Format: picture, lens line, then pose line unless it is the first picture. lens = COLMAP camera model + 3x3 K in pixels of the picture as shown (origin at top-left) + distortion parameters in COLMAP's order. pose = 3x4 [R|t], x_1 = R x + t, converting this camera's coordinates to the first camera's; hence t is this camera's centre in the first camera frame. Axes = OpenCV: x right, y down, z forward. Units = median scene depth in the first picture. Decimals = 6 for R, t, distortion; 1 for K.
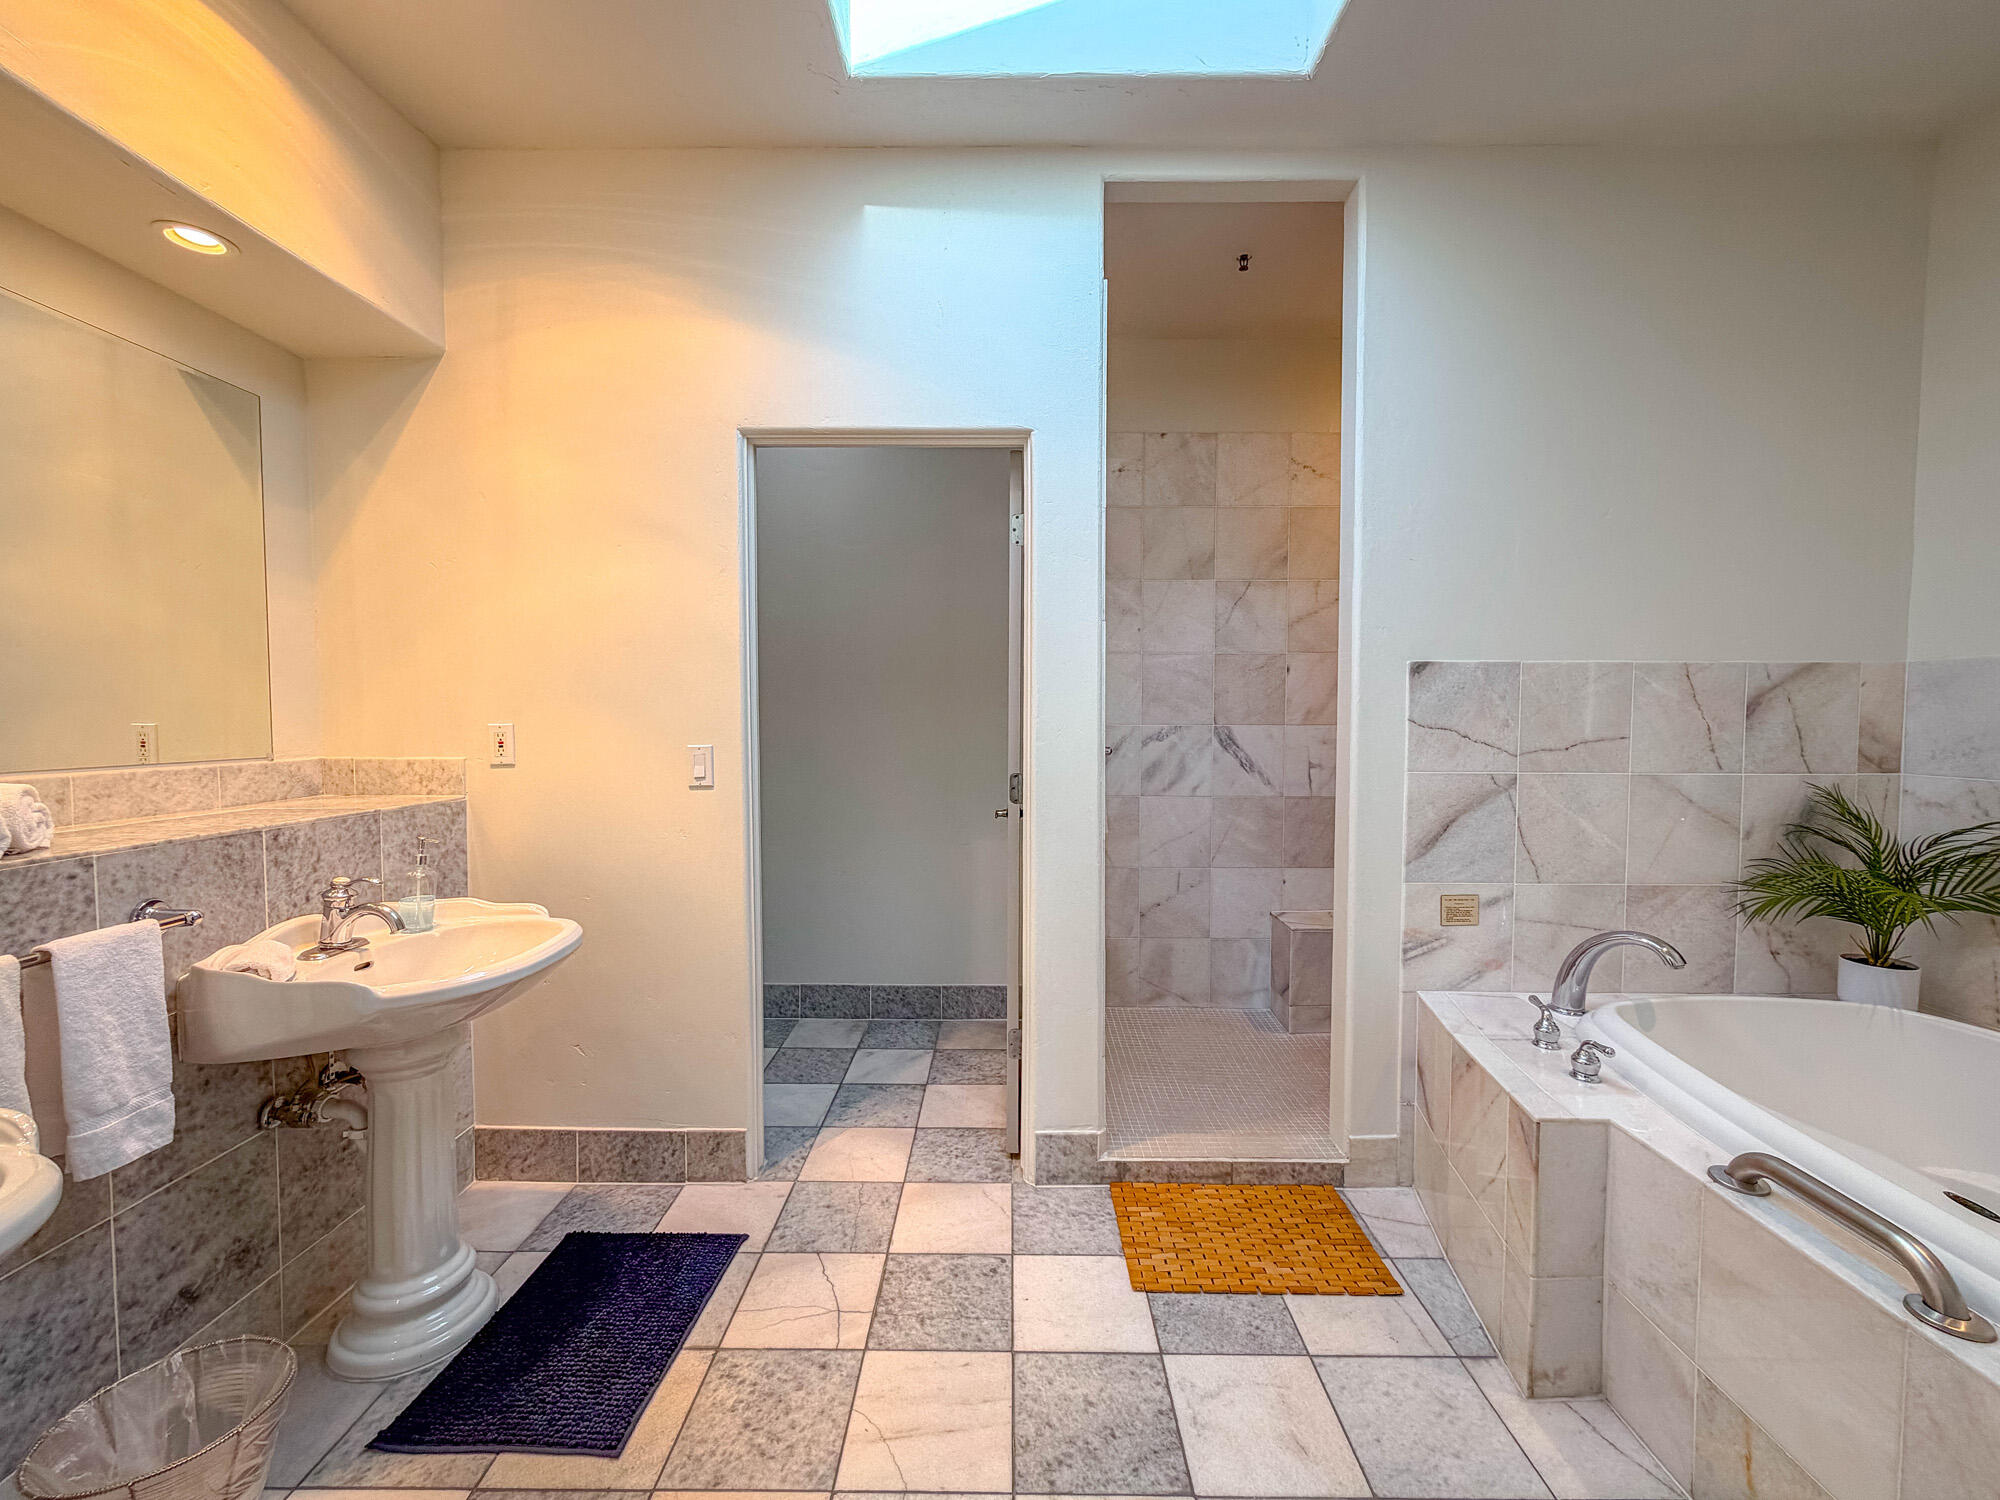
lens RADIAL K [[814.6, 0, 1000.0], [0, 814.6, 750.0], [0, 0, 1]] dist [0.000949, -0.000516]
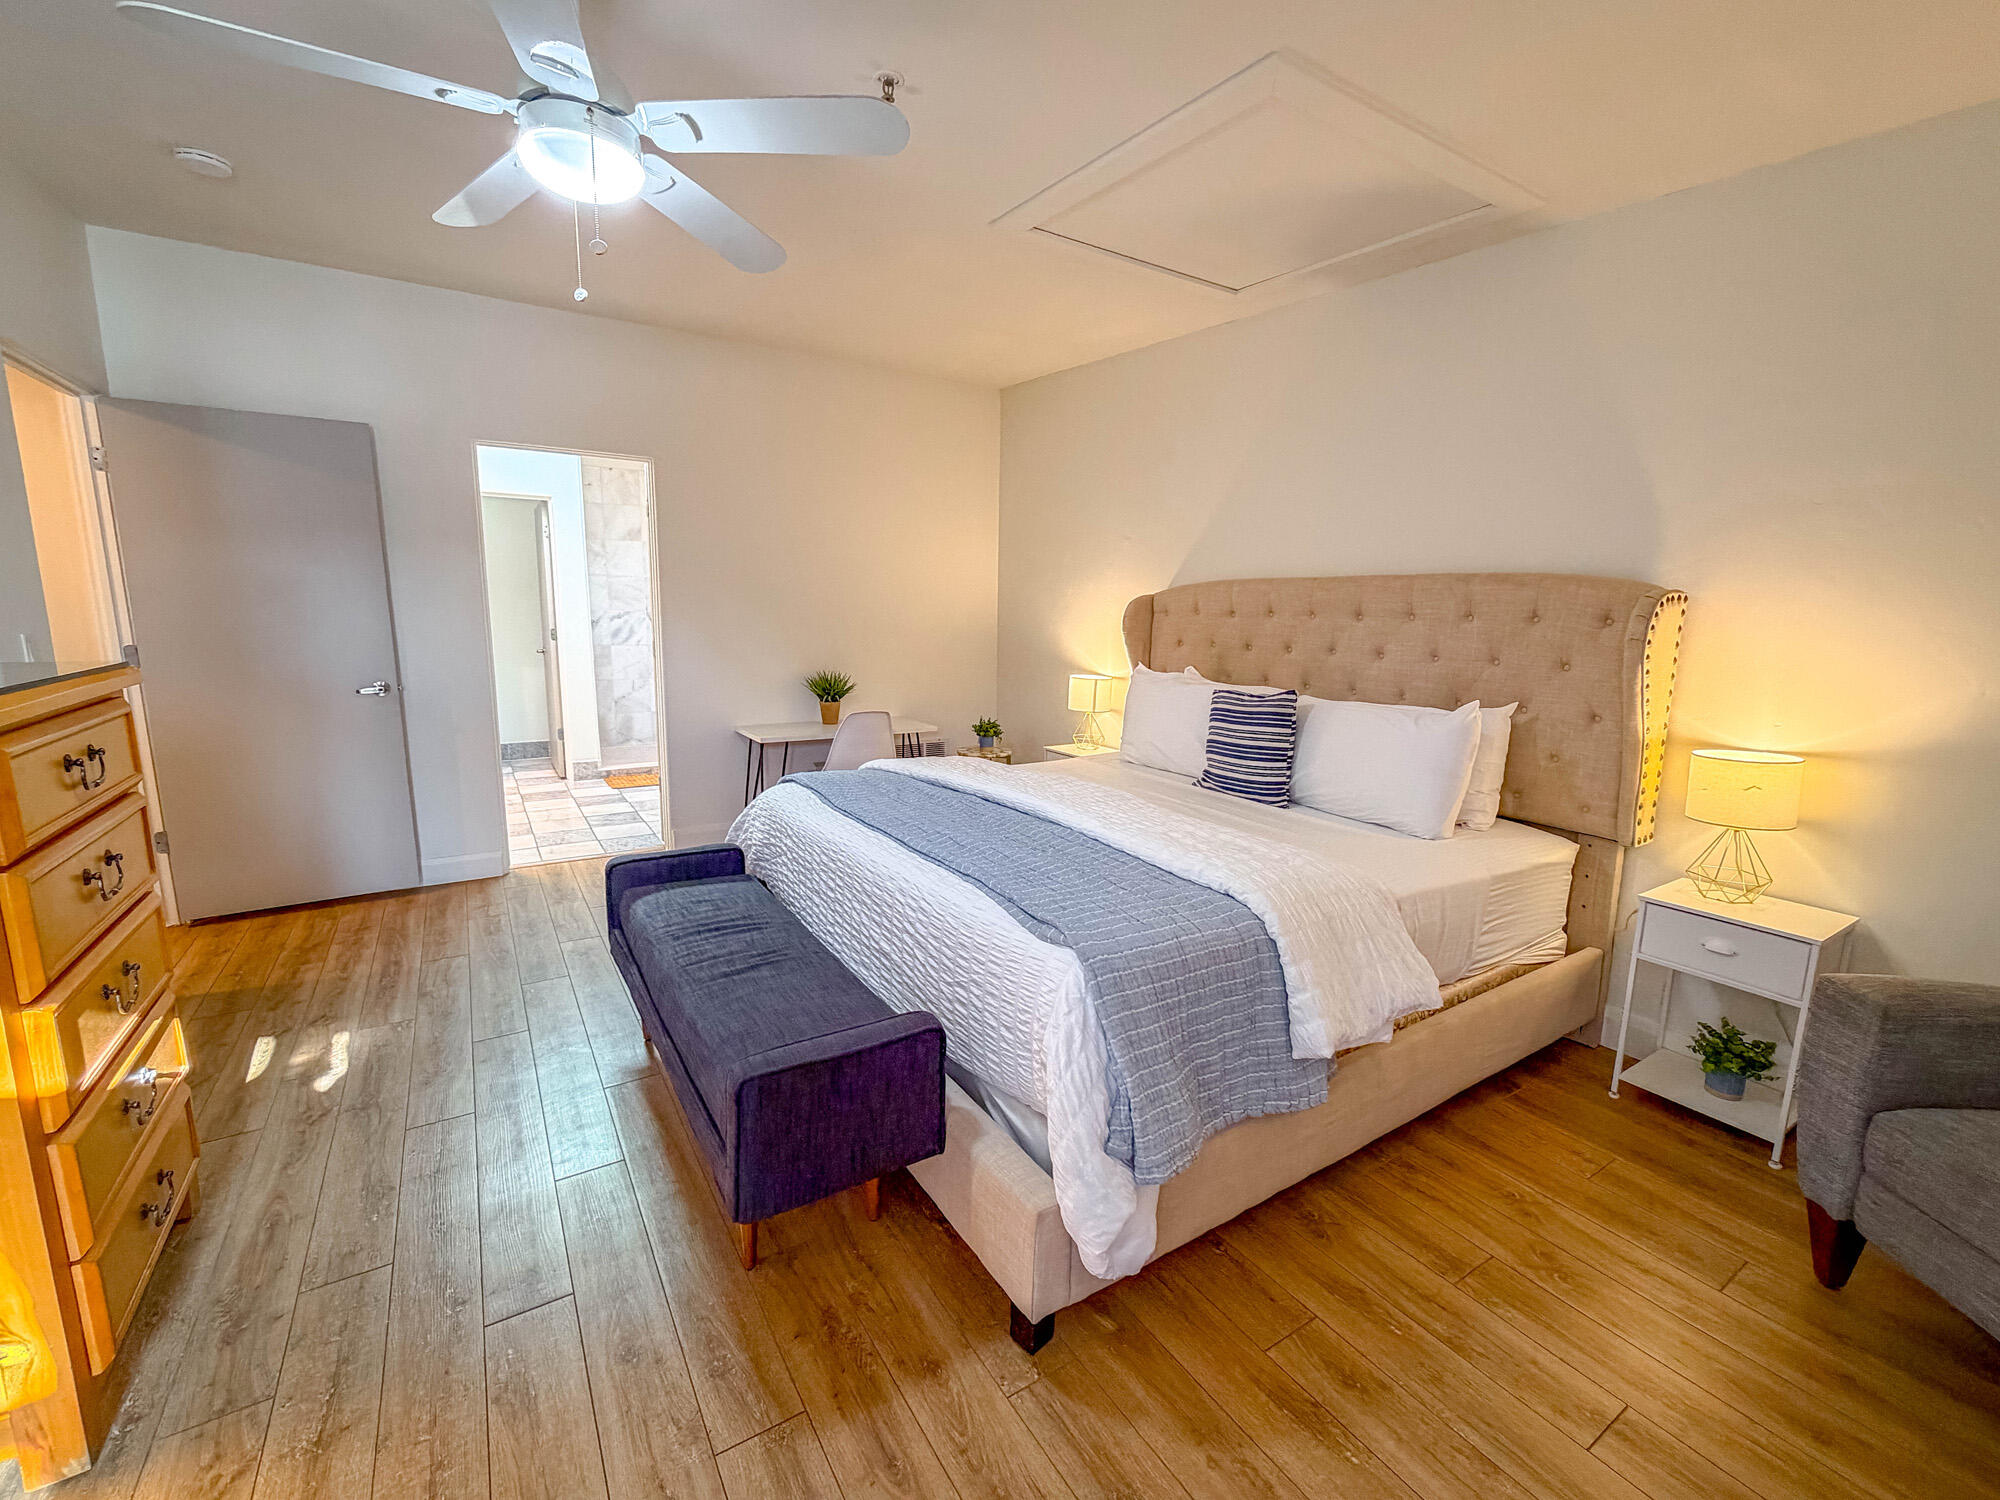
lens RADIAL K [[806.3, 0, 1003.8], [0, 806.3, 749.1], [0, 0, 1]] dist [-0.000302, -0.000183]
pose [[0.825066, -0.078413, 0.559568, -0.174579], [0.001430, 0.990611, 0.136707, 0.039885], [-0.565034, -0.111992, 0.817432, -1.290314]]
